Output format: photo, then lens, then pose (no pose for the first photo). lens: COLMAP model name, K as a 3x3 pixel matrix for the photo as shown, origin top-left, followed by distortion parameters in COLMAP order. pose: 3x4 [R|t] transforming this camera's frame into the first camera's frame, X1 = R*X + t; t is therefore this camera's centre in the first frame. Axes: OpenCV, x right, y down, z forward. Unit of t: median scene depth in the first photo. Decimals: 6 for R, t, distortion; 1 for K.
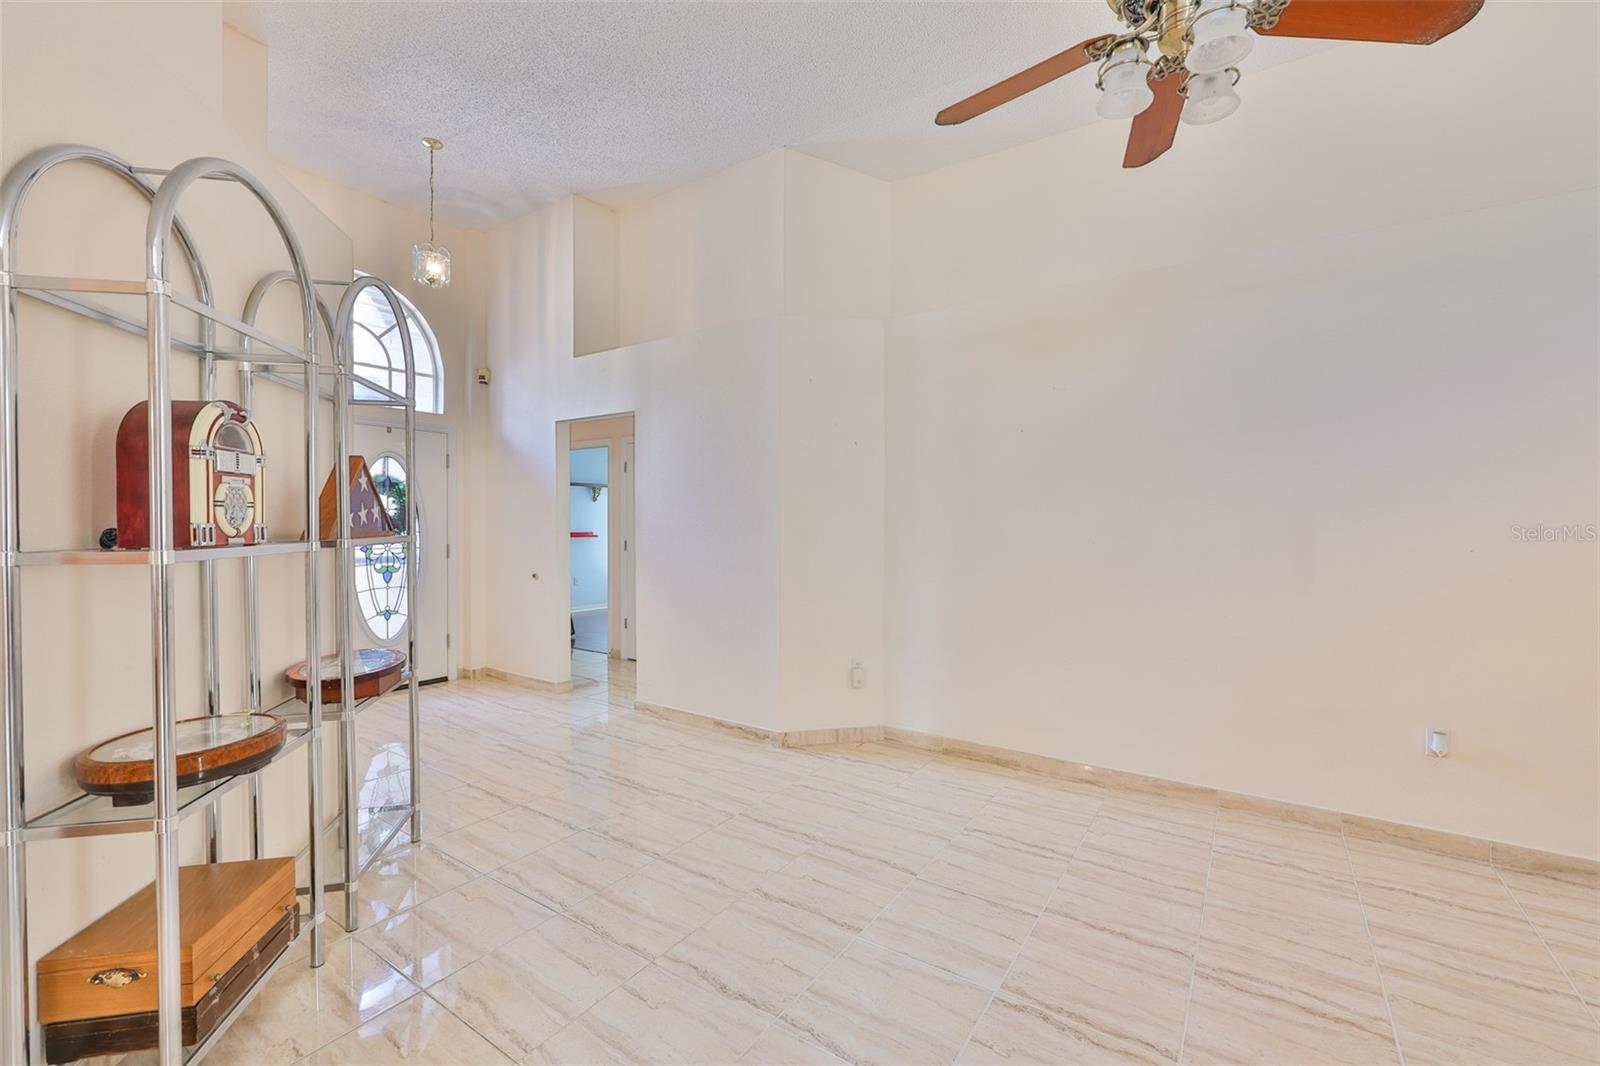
lens RADIAL K [[672.6, 0, 808.9], [0, 672.6, 528.5], [0, 0, 1]] dist [-0.002363, 0.000154]
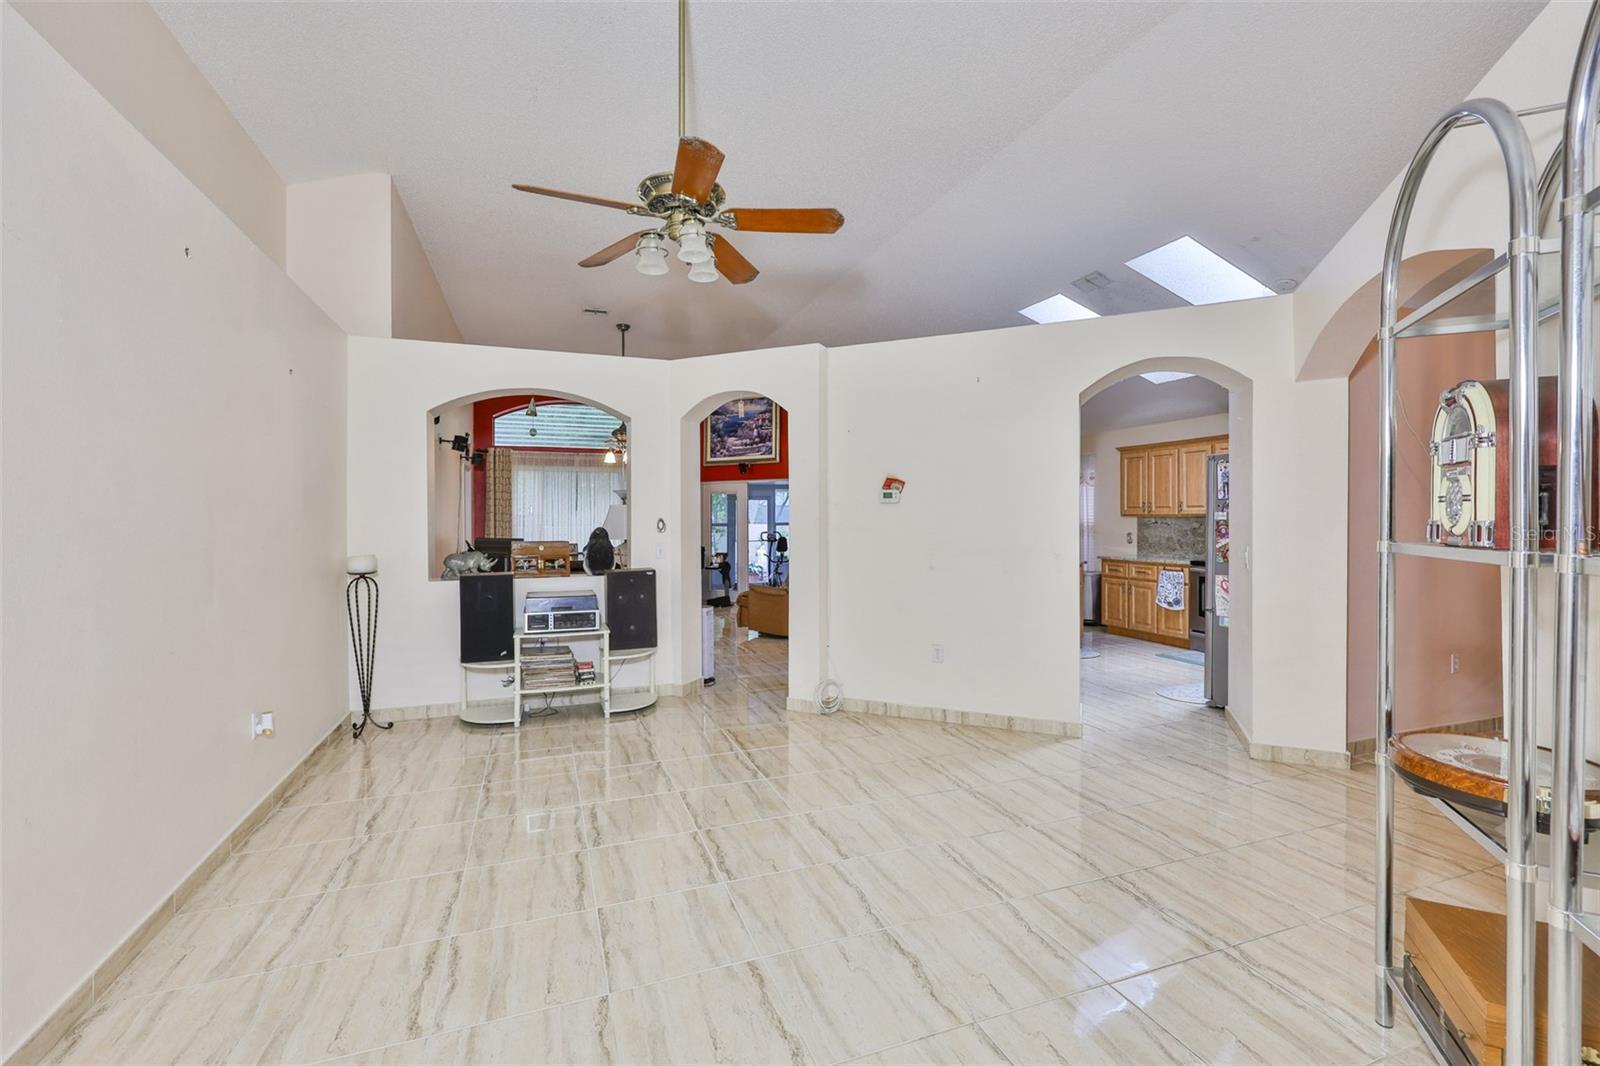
lens RADIAL K [[680.0, 0, 793.8], [0, 680.0, 527.1], [0, 0, 1]] dist [-0.000786, 0.000223]
pose [[-0.808871, -0.001972, 0.587982, -0.346323], [0.009749, 0.999812, 0.016764, -0.009265], [-0.587905, 0.019292, -0.808700, 1.137087]]
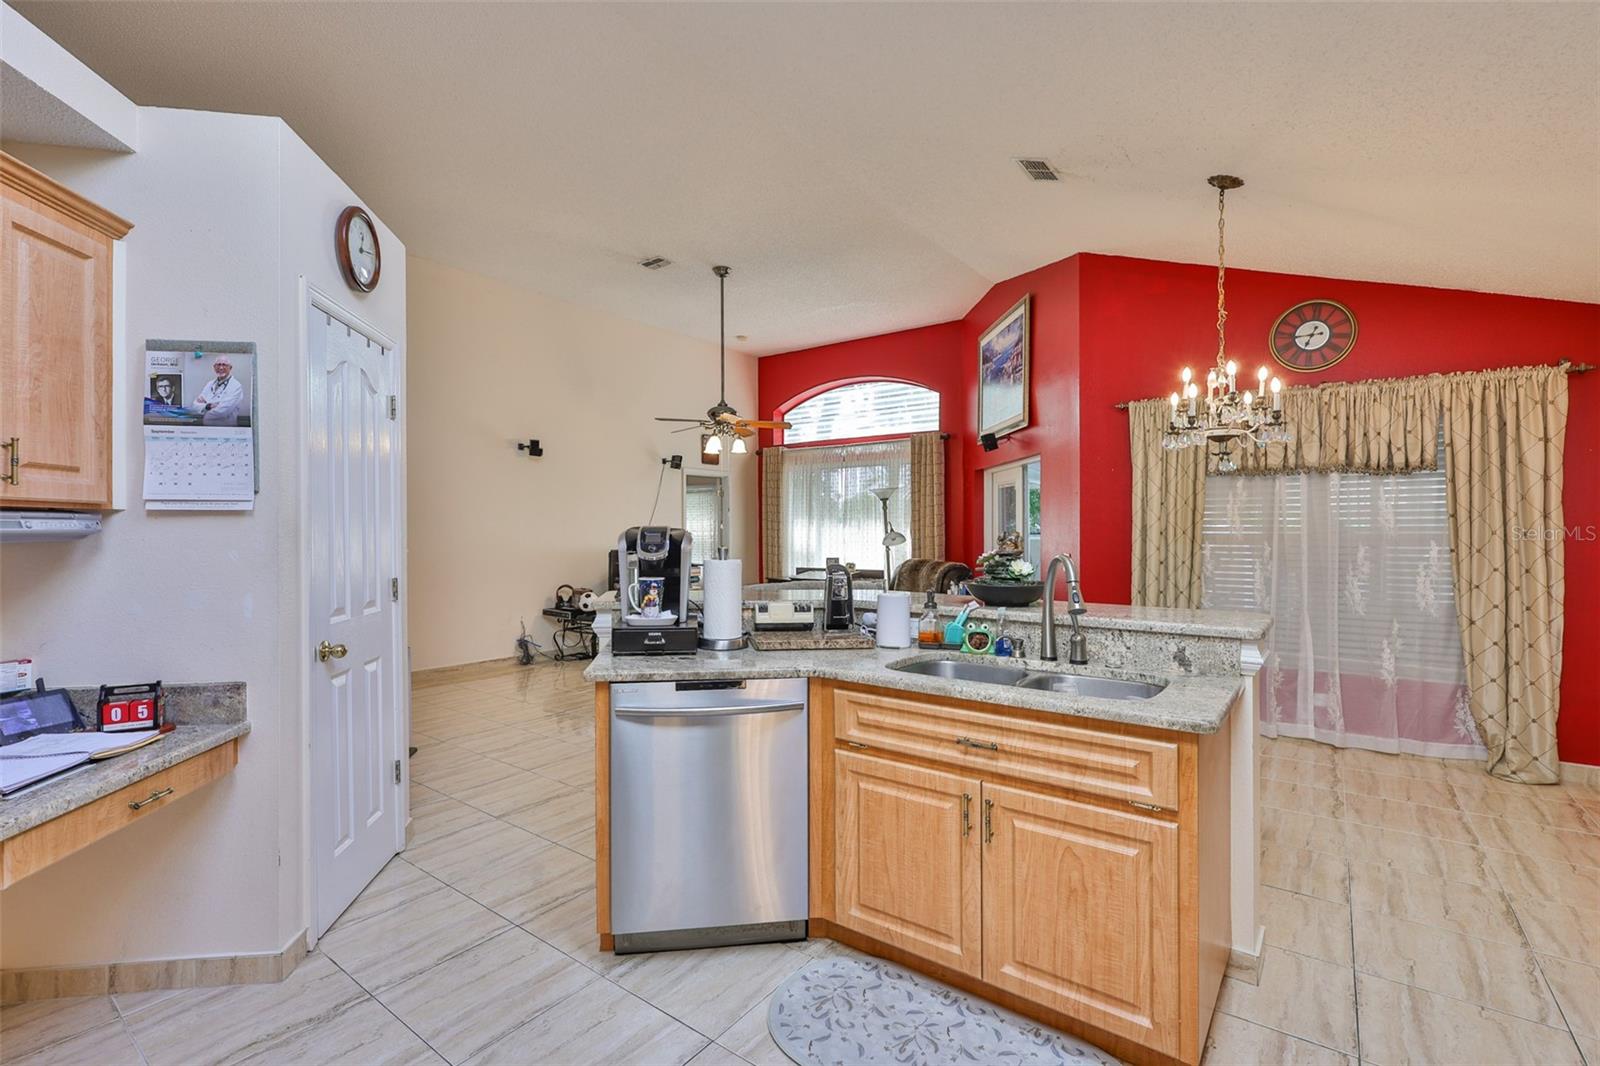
lens RADIAL K [[713.4, 0, 804.2], [0, 713.4, 534.6], [0, 0, 1]] dist [-0.002120, -0.000079]
pose [[0.048822, -0.005747, 0.998791, -0.330470], [0.011031, 0.999926, 0.005214, 0.010440], [-0.998747, 0.010763, 0.048882, -0.878386]]
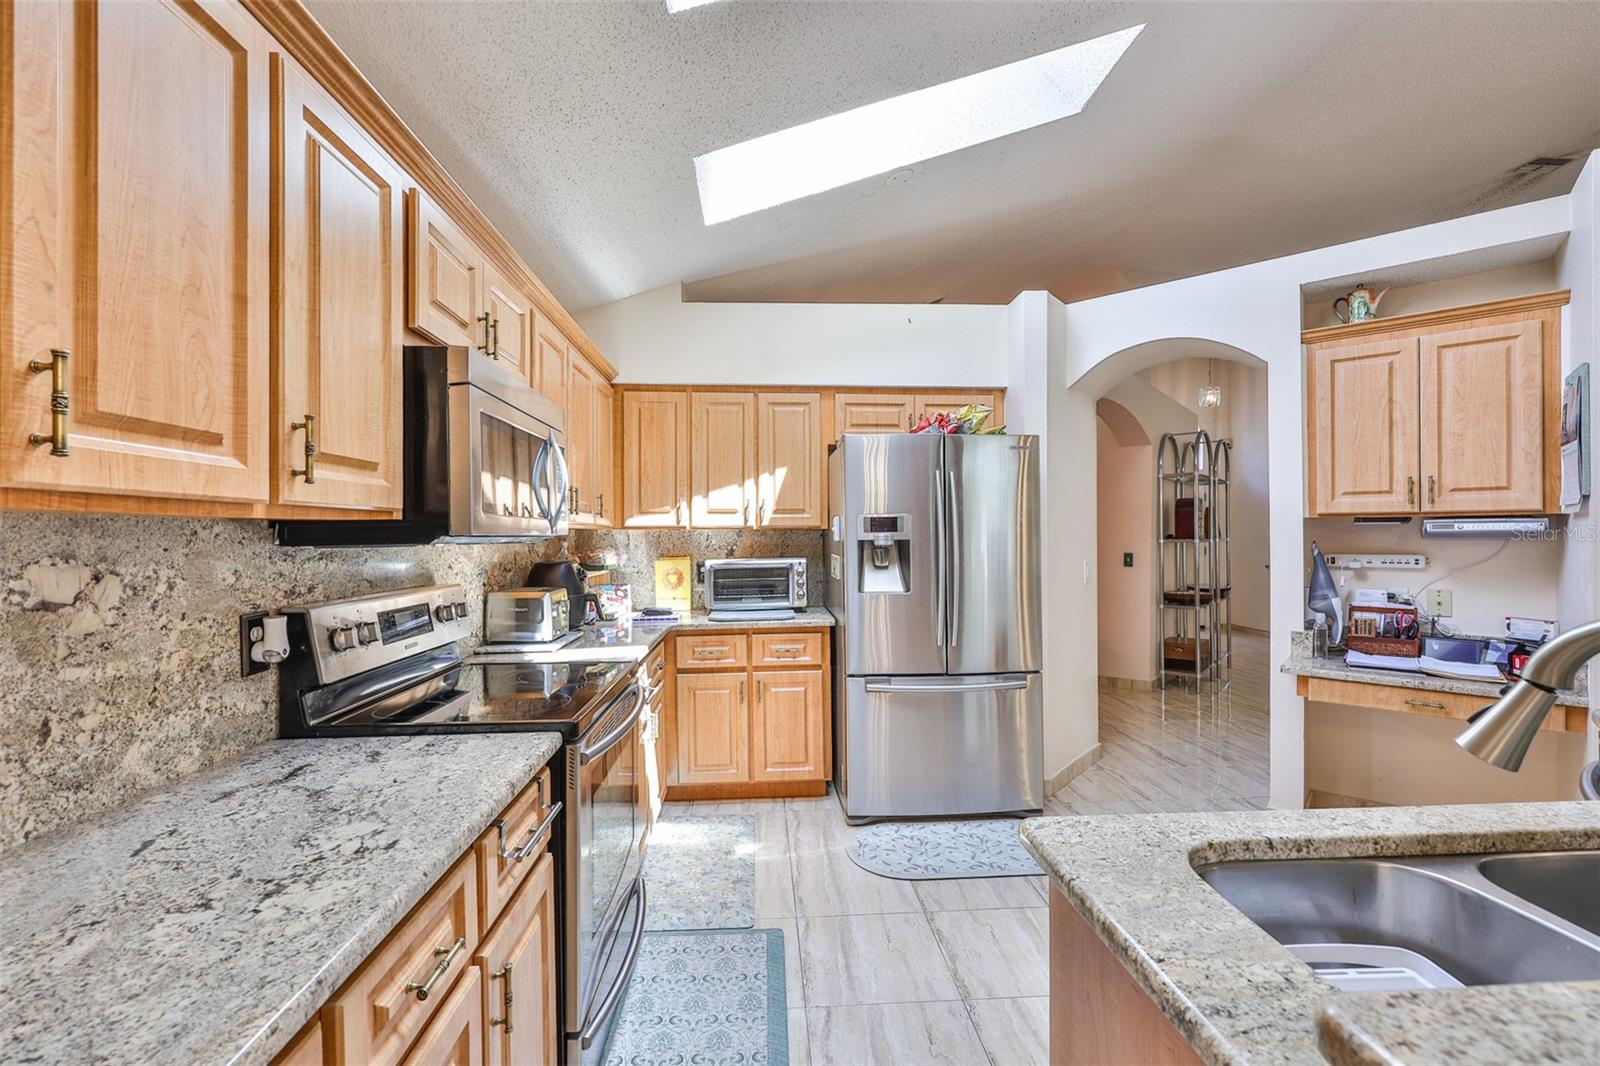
lens RADIAL K [[682.5, 0, 795.6], [0, 682.5, 535.0], [0, 0, 1]] dist [0.000600, 0.000526]
pose [[0.598730, -0.002507, -0.800947, 0.349545], [-0.002247, 0.999986, -0.004810, 0.015389], [0.800948, 0.004679, 0.598716, -1.398695]]
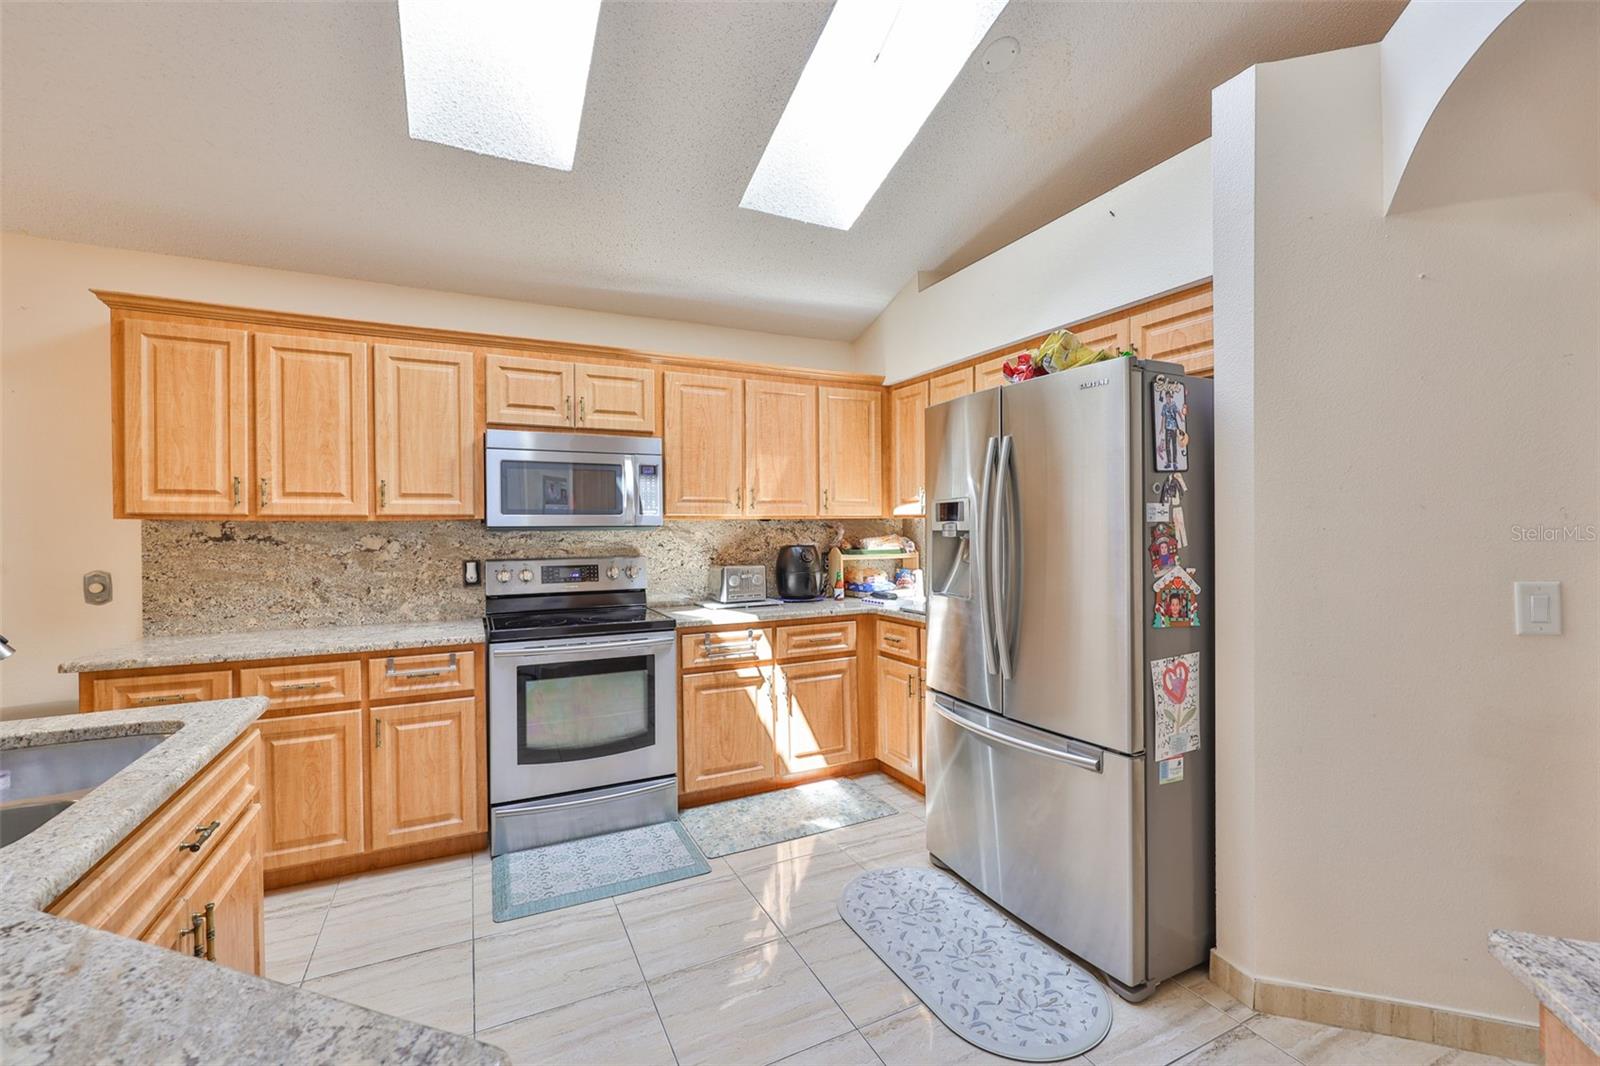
lens RADIAL K [[675.2, 0, 803.8], [0, 675.2, 531.1], [0, 0, 1]] dist [-0.002714, -0.000277]
pose [[-0.500938, 0.012378, -0.865395, 0.405081], [0.000257, 0.999900, 0.014153, 0.007280], [0.865483, 0.006868, -0.500891, -0.507266]]
